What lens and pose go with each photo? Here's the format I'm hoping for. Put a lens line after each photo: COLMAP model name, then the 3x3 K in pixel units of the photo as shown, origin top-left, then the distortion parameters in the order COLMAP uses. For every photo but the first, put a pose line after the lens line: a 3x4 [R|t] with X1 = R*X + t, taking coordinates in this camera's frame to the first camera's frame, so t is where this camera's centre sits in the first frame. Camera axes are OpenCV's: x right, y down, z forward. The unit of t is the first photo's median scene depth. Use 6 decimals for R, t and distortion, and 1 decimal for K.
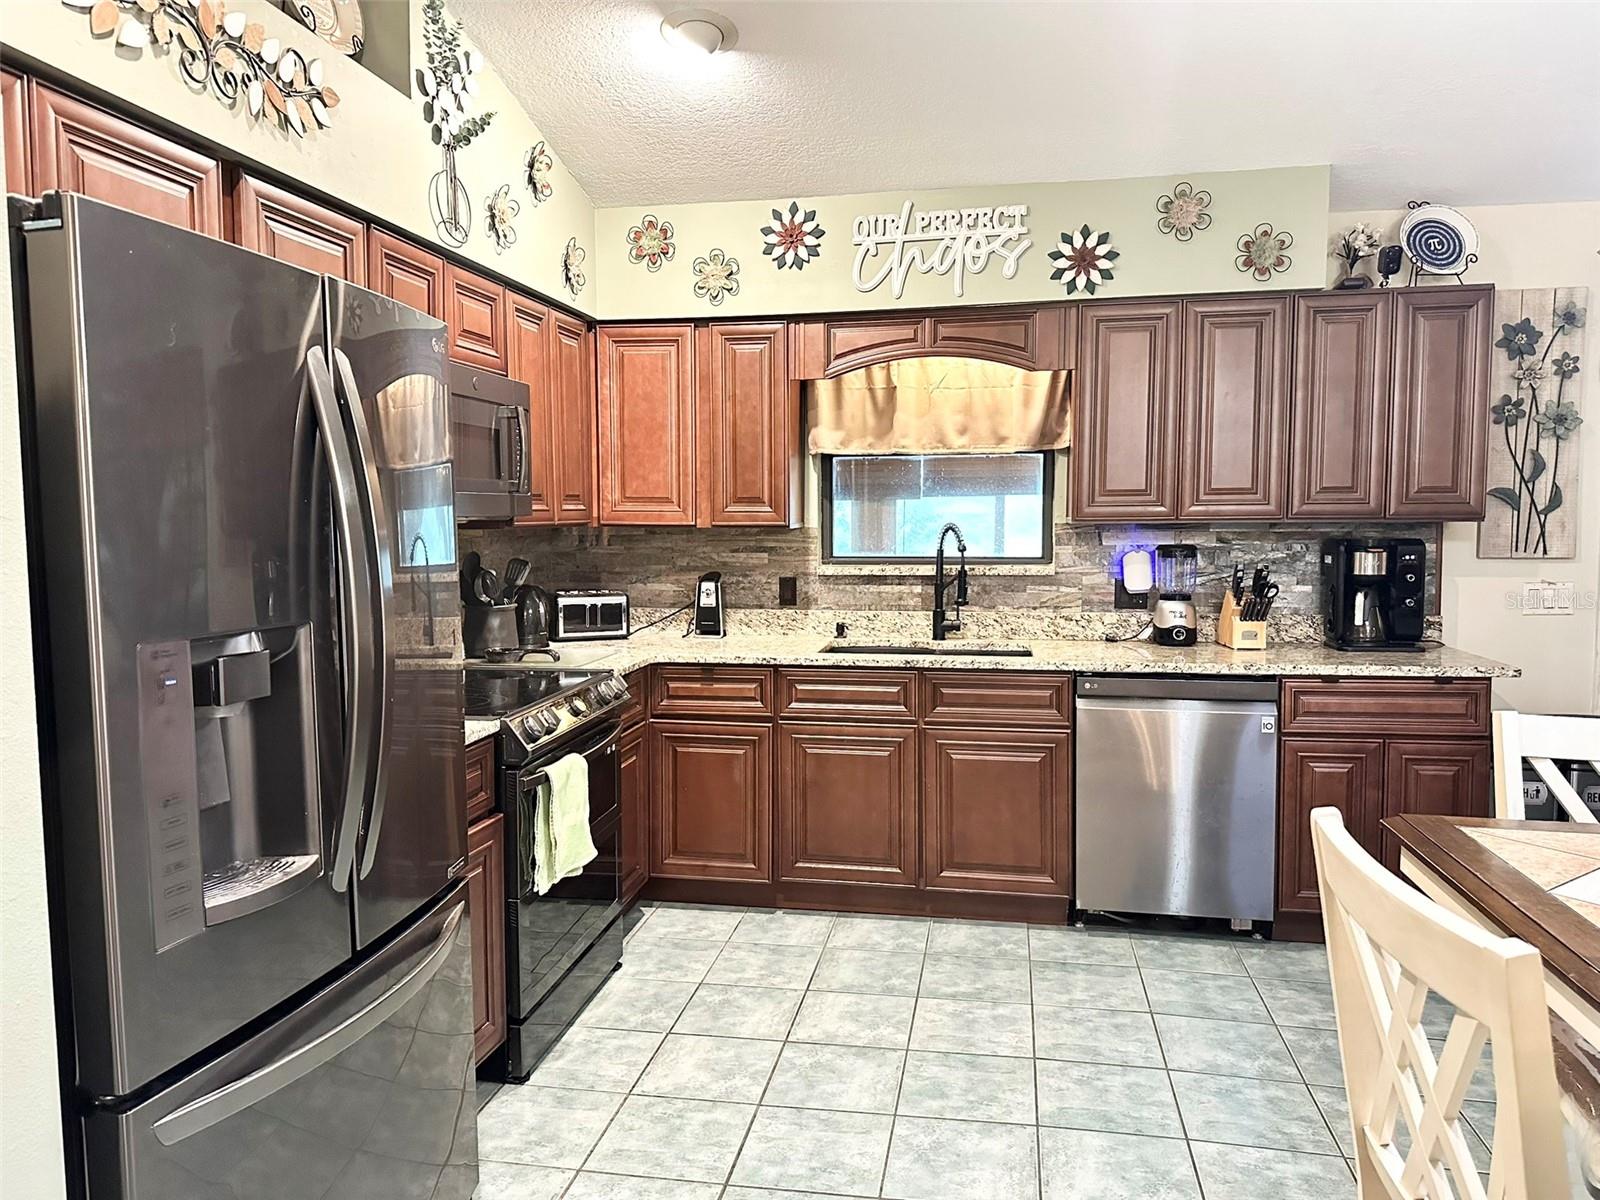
lens RADIAL K [[1111.5, 0, 787.7], [0, 1111.5, 602.6], [0, 0, 1]] dist [0.109271, -0.160337]
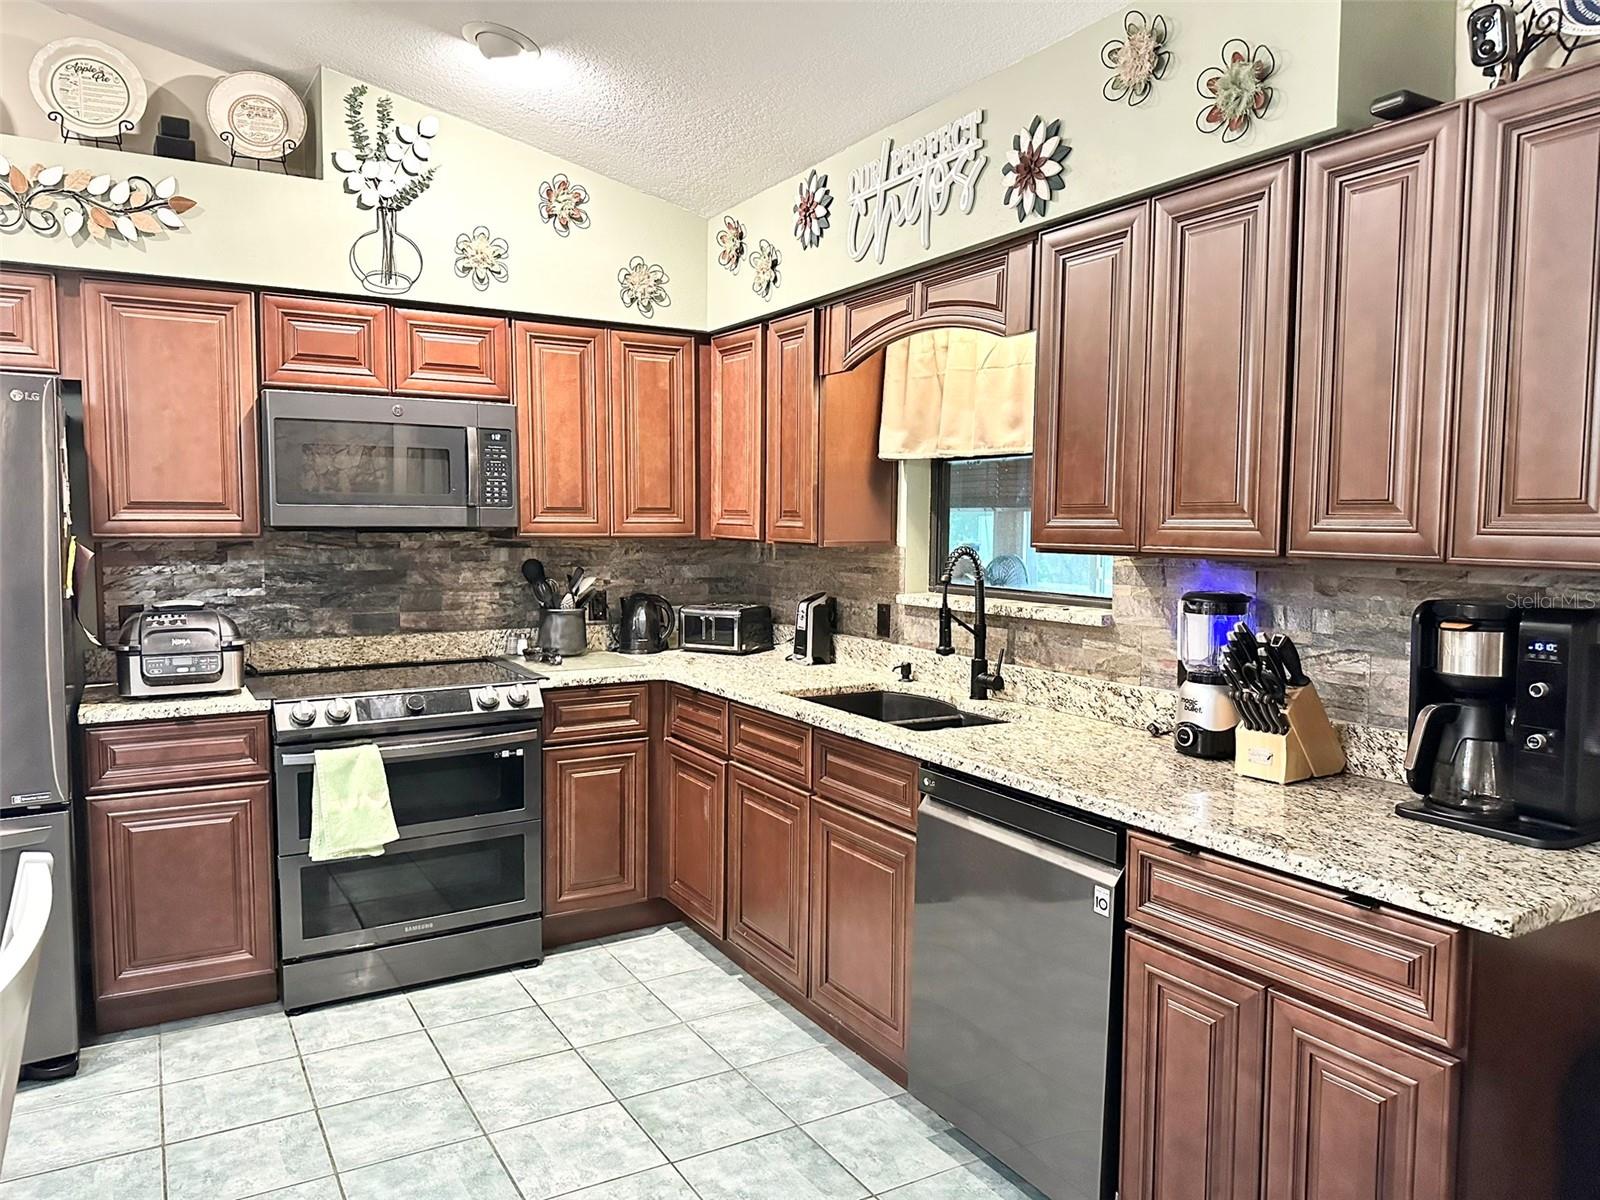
lens RADIAL K [[1125.3, 0, 777.7], [0, 1125.3, 601.6], [0, 0, 1]] dist [0.109514, -0.125776]
pose [[0.648448, 0.066889, -0.758315, 0.691555], [-0.072513, 0.997030, 0.025939, -0.047191], [0.757798, 0.038167, 0.651372, 0.430305]]
